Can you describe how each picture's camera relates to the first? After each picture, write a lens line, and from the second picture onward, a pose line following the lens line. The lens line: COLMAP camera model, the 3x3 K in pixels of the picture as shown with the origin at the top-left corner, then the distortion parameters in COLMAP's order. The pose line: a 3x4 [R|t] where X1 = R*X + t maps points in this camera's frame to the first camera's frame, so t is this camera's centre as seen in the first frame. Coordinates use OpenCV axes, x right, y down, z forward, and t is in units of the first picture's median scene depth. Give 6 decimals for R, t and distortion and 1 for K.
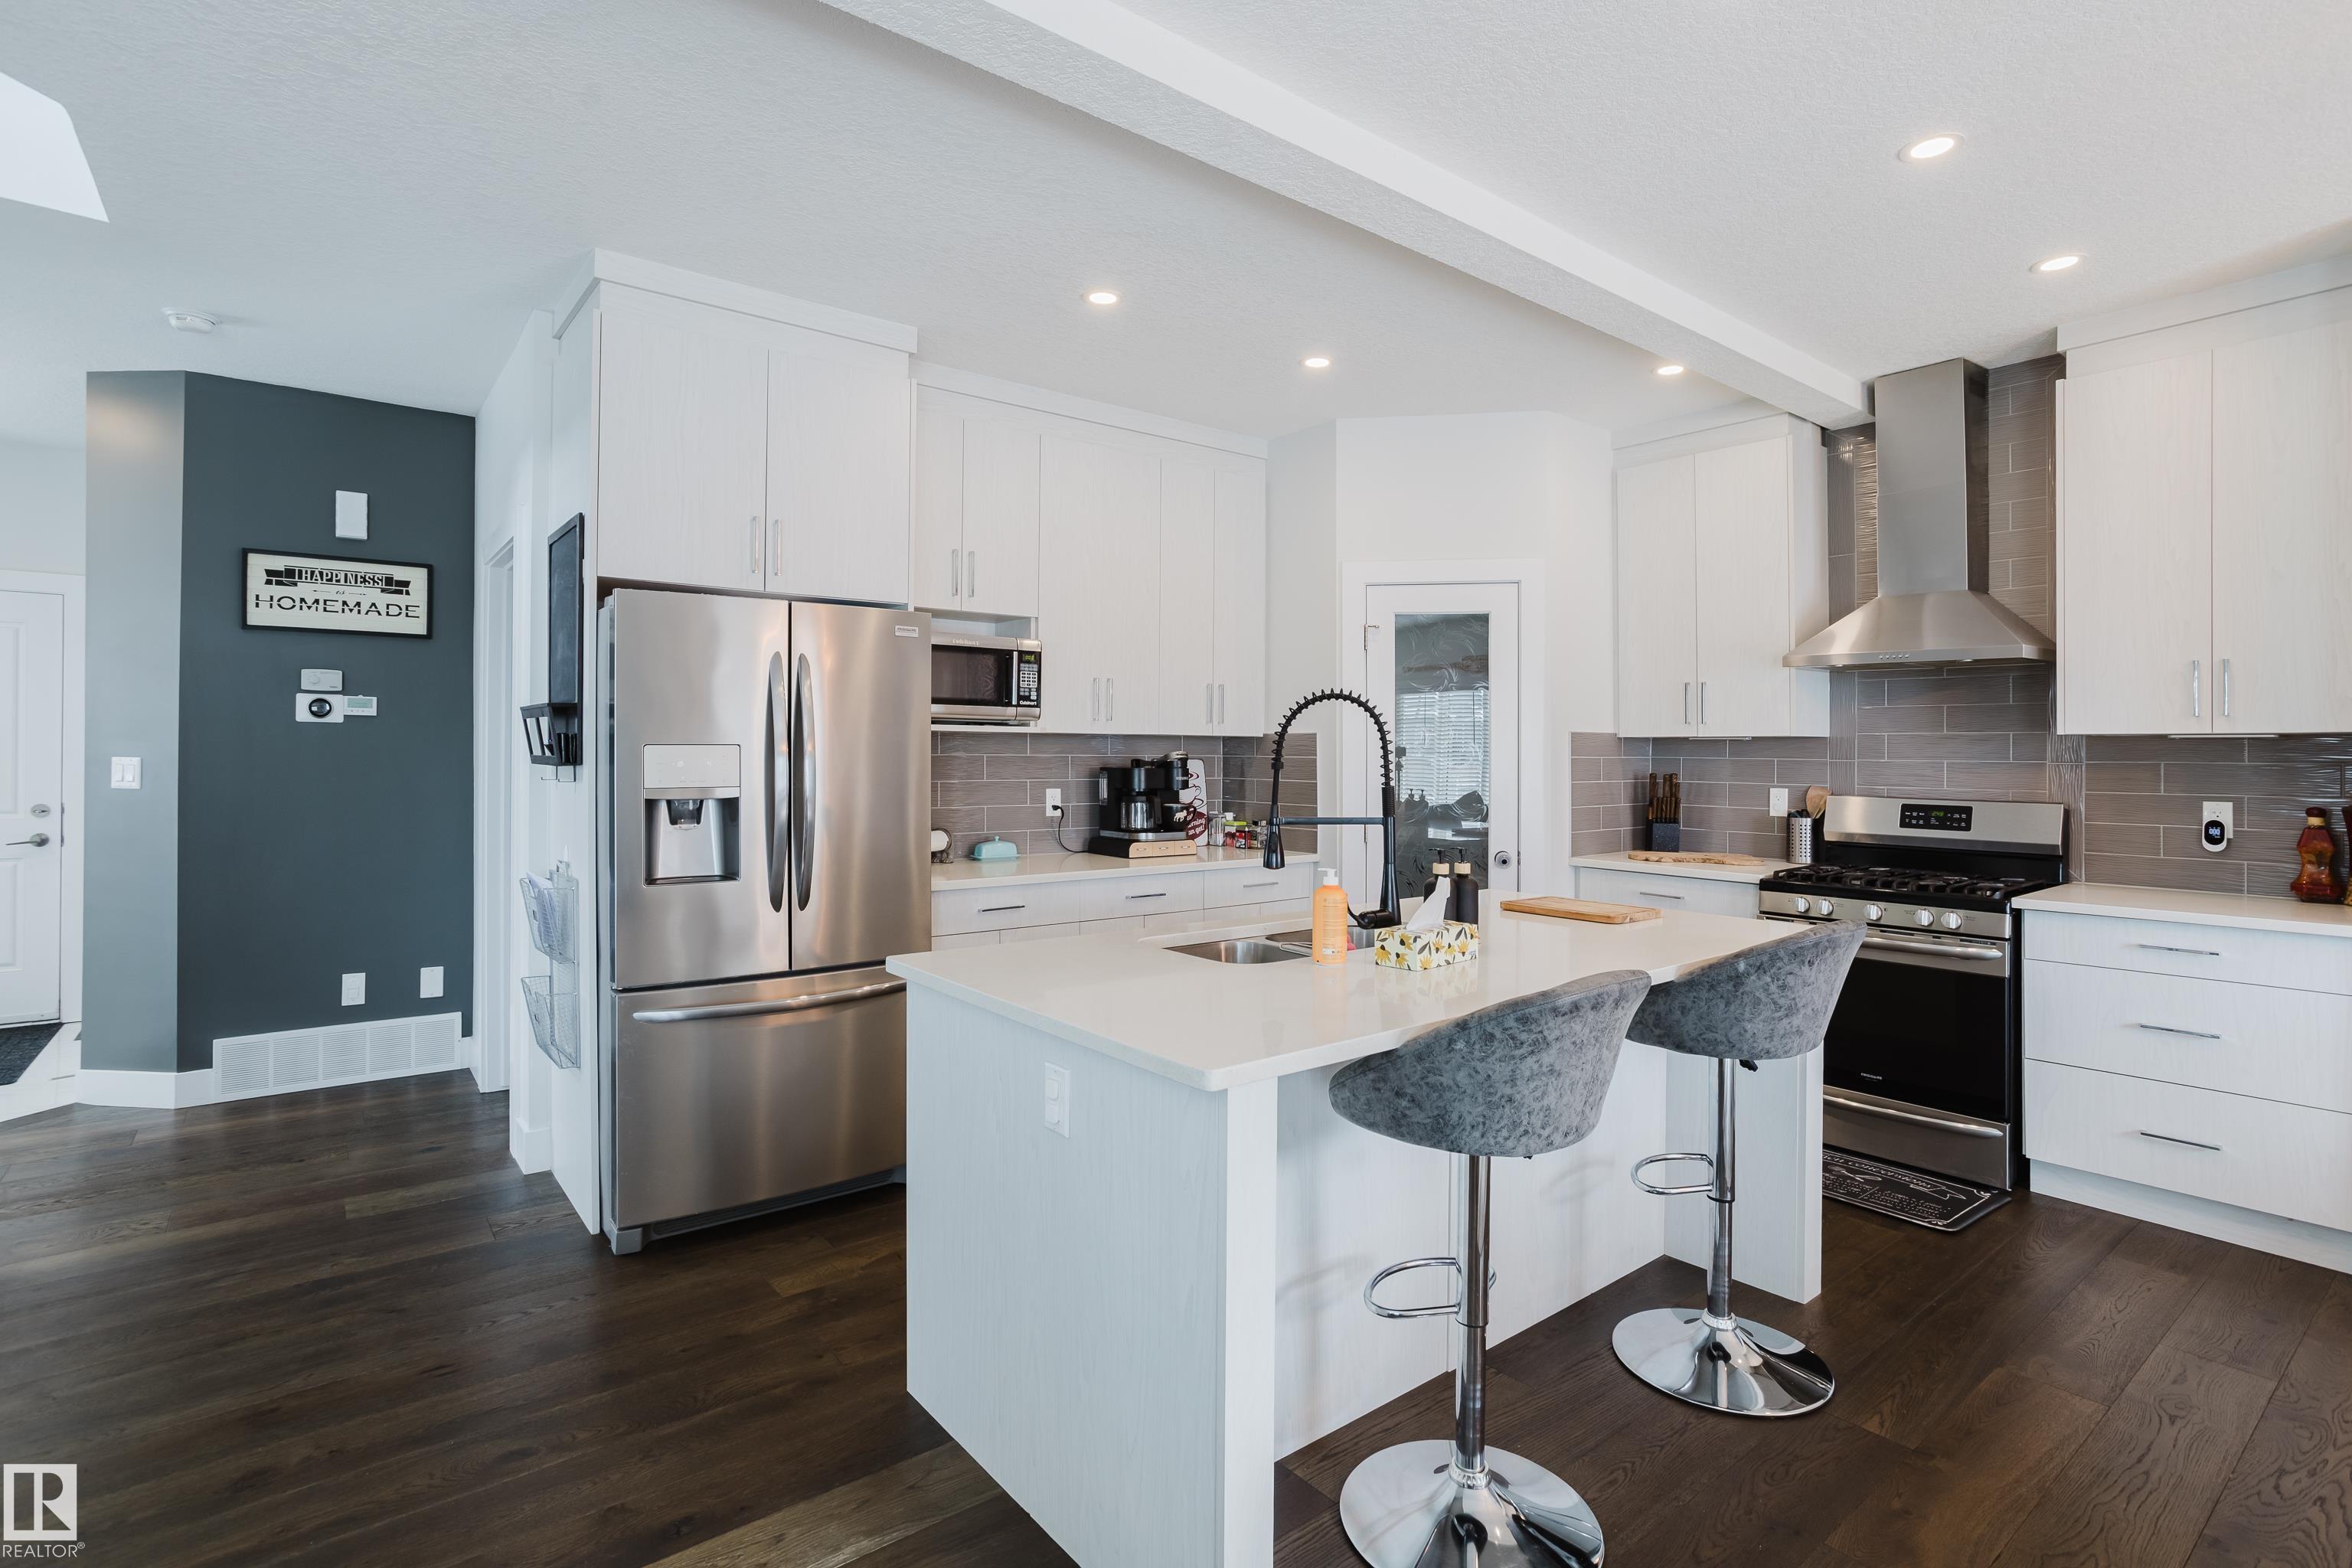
lens RADIAL K [[1143.1, 0, 1168.6], [0, 1143.1, 761.3], [0, 0, 1]] dist [-0.050443, 0.030999]
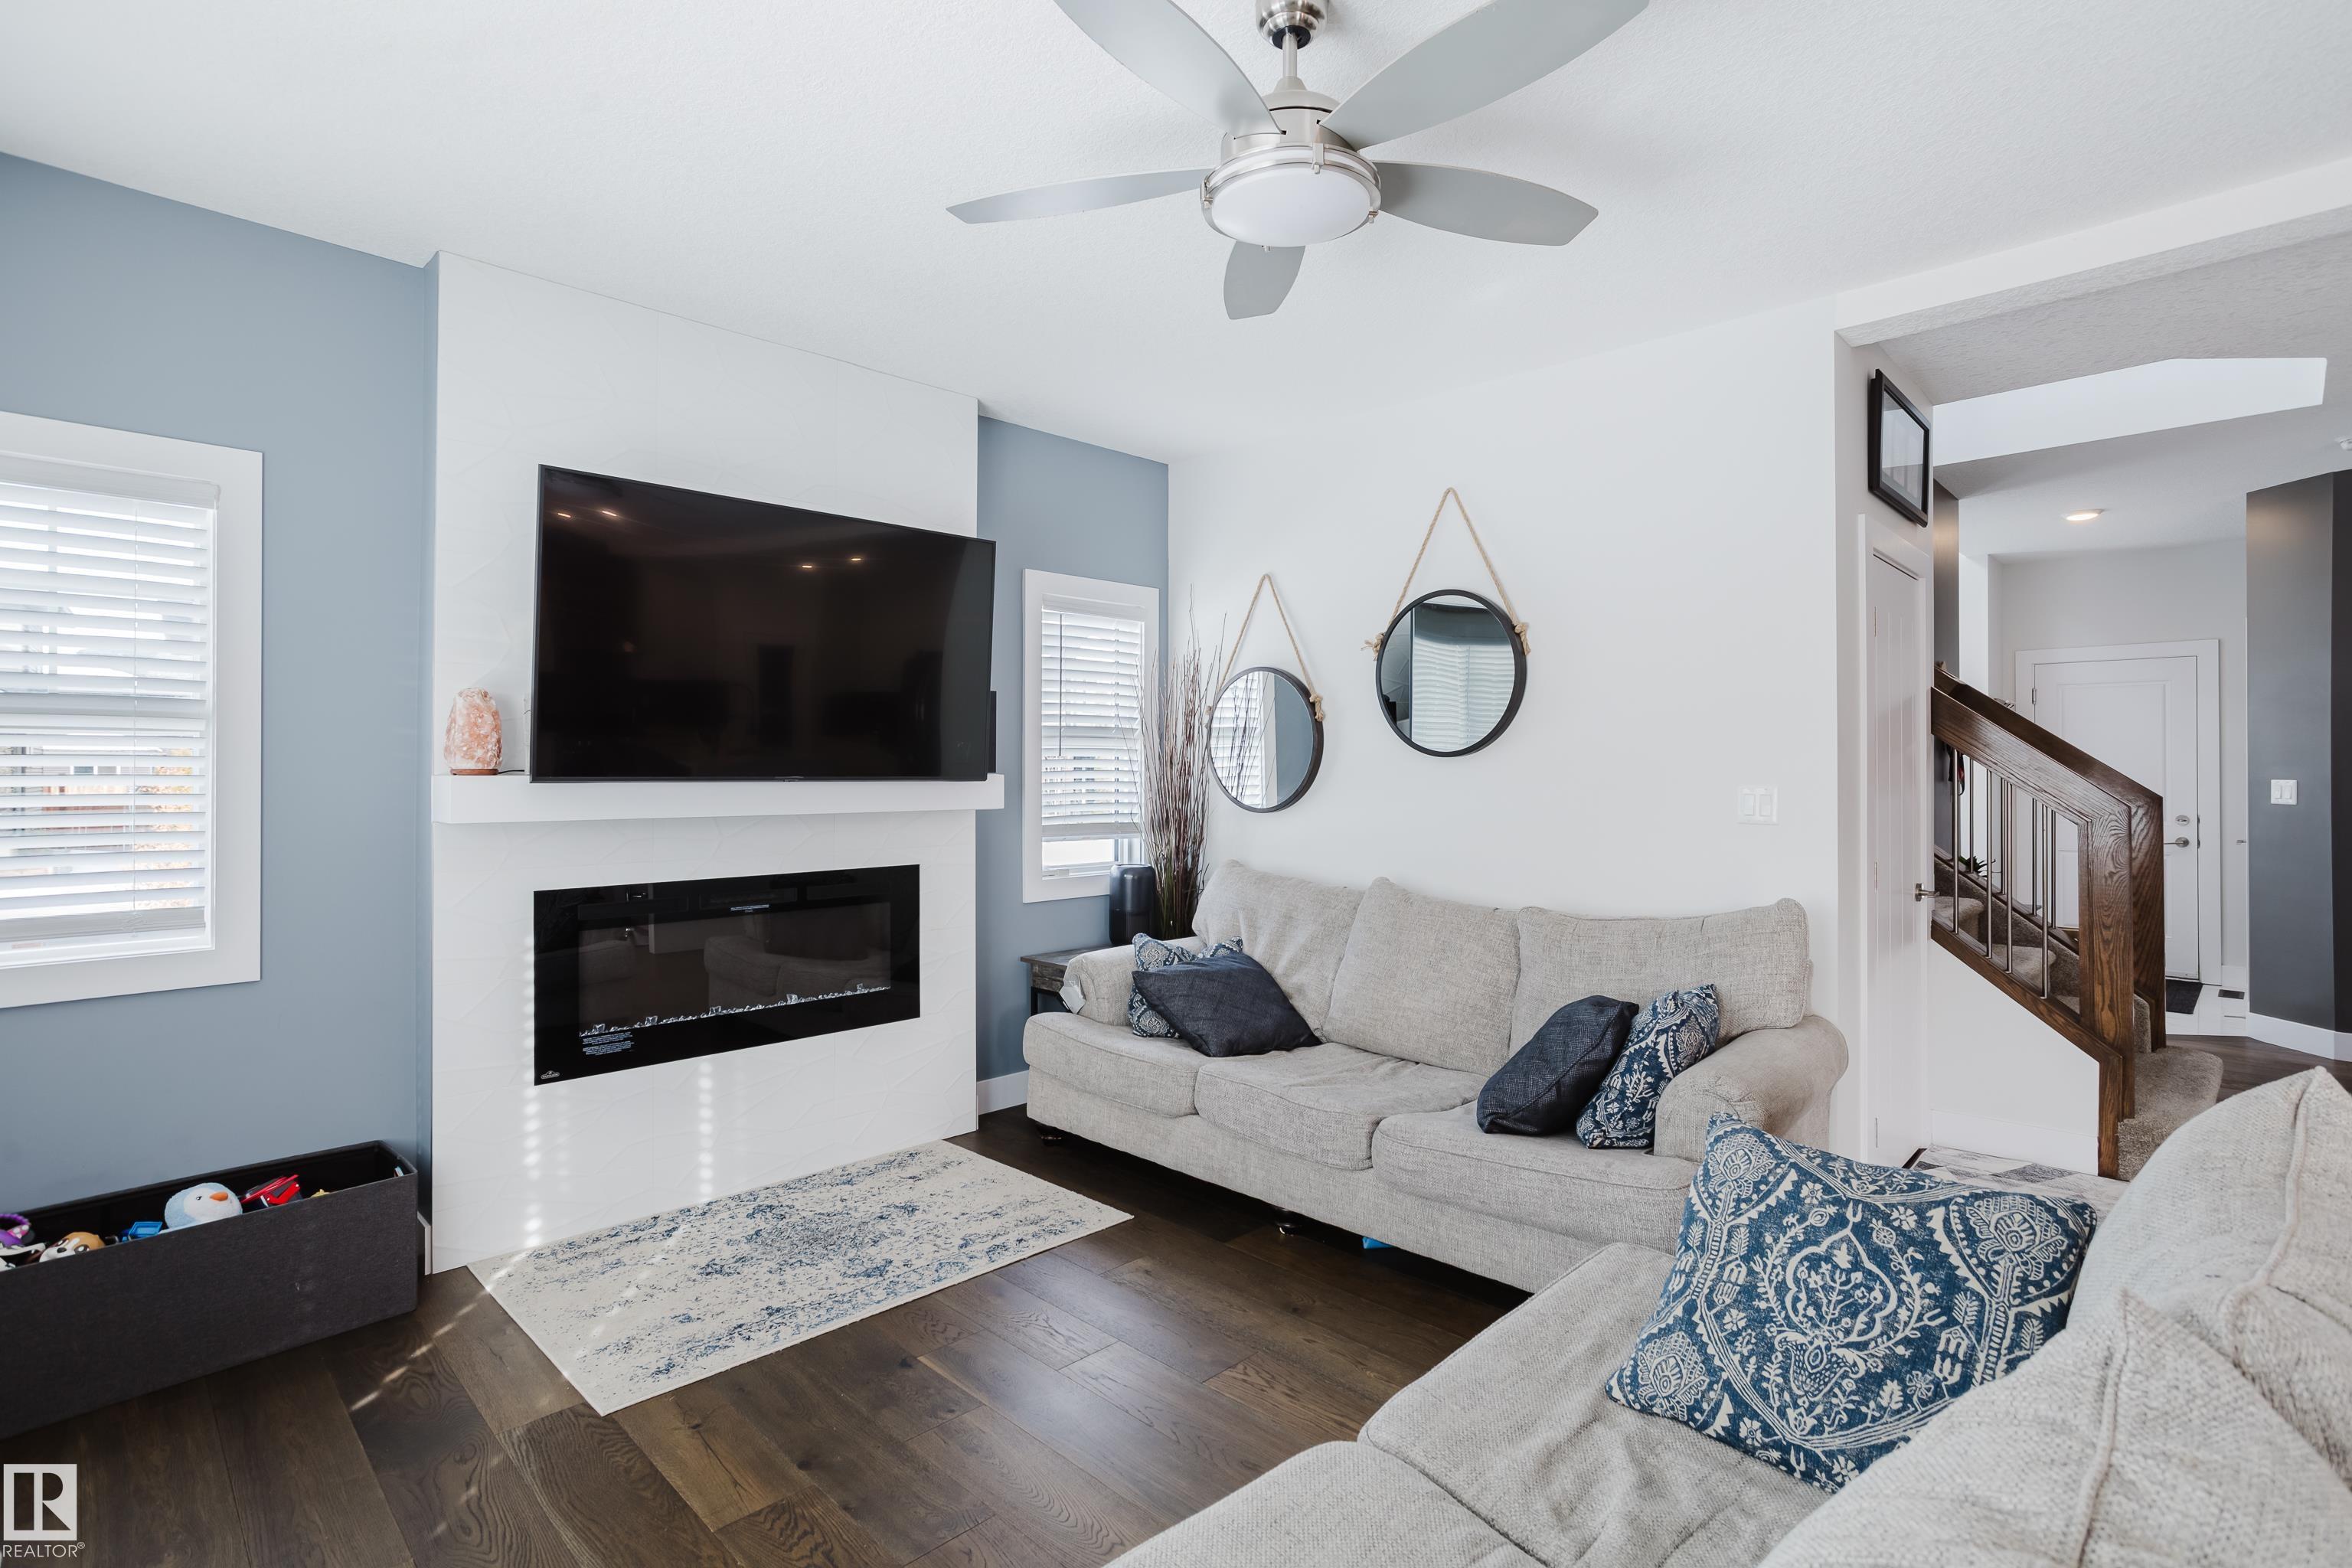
lens RADIAL K [[1145.4, 0, 1172.3], [0, 1145.4, 756.1], [0, 0, 1]] dist [-0.045802, 0.029595]
pose [[0.125544, -0.017846, -0.991928, 0.211254], [-0.006814, 0.999799, -0.018850, 0.001883], [0.992065, 0.009125, 0.125397, -0.451700]]
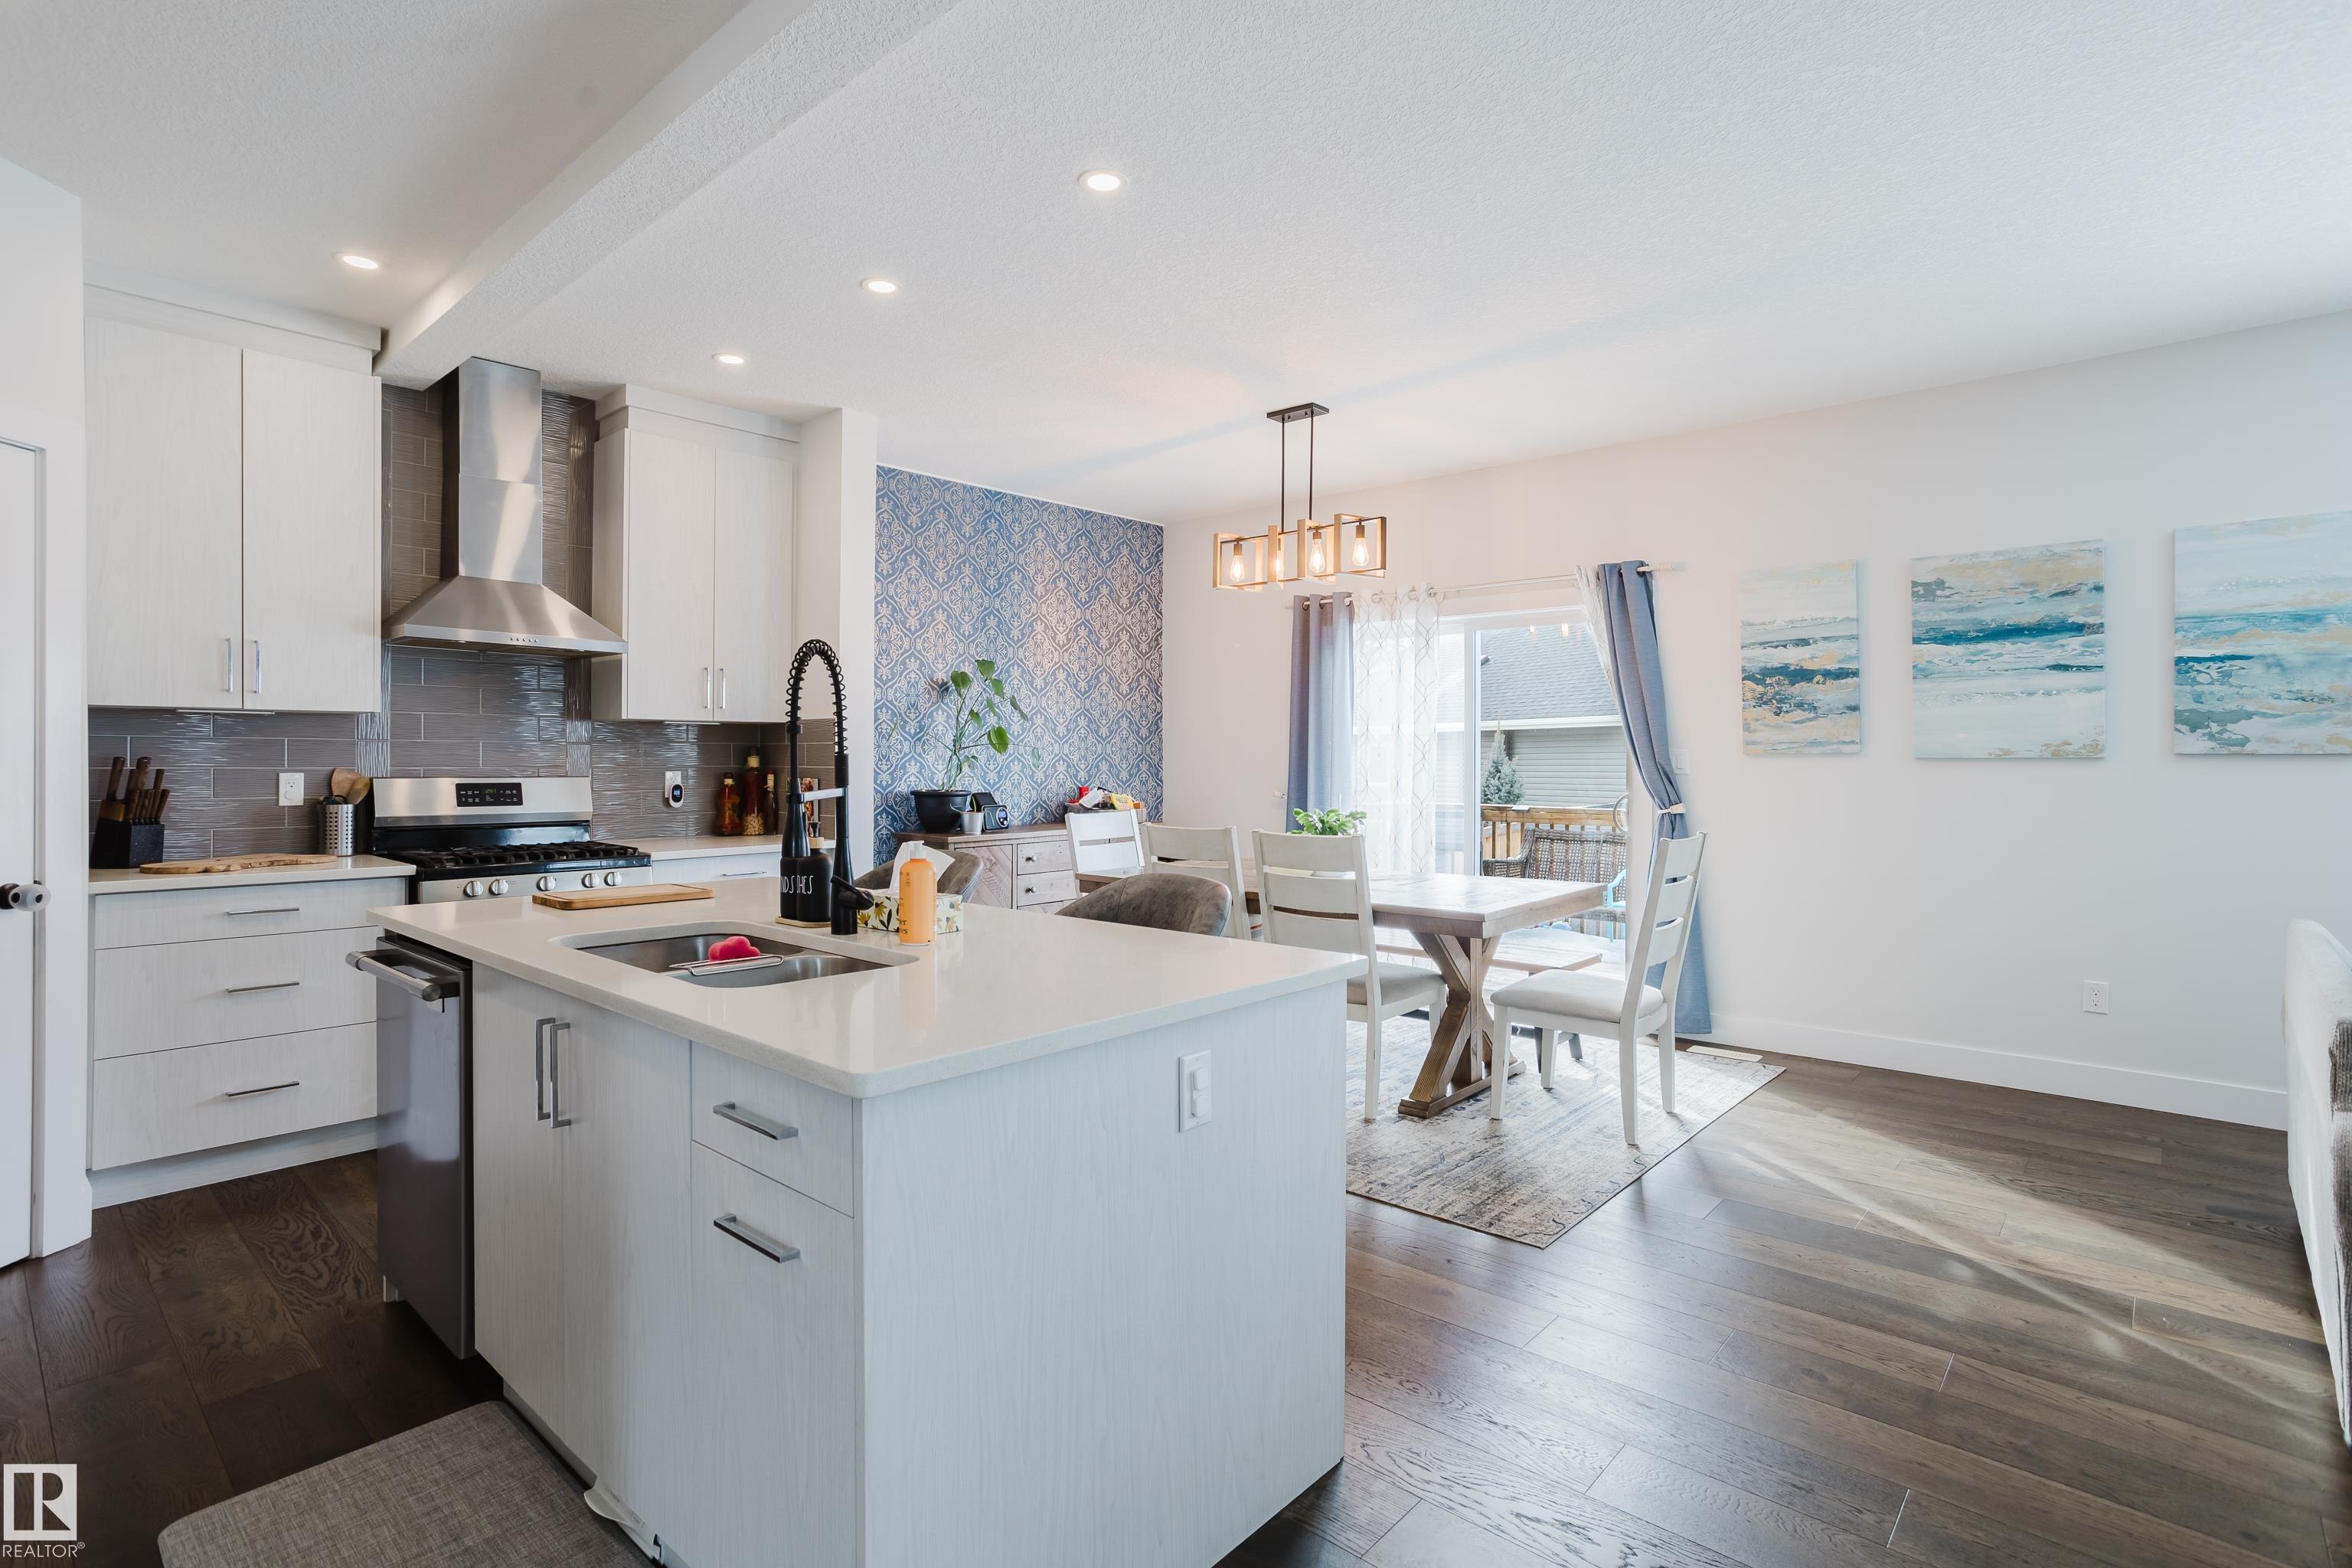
lens RADIAL K [[1145.4, 0, 1172.3], [0, 1145.4, 756.1], [0, 0, 1]] dist [-0.045802, 0.029595]
pose [[-0.172583, -0.002975, 0.984991, -0.454126], [0.005813, 0.999975, 0.004039, 0.013256], [-0.984978, 0.006423, -0.172561, 0.546249]]
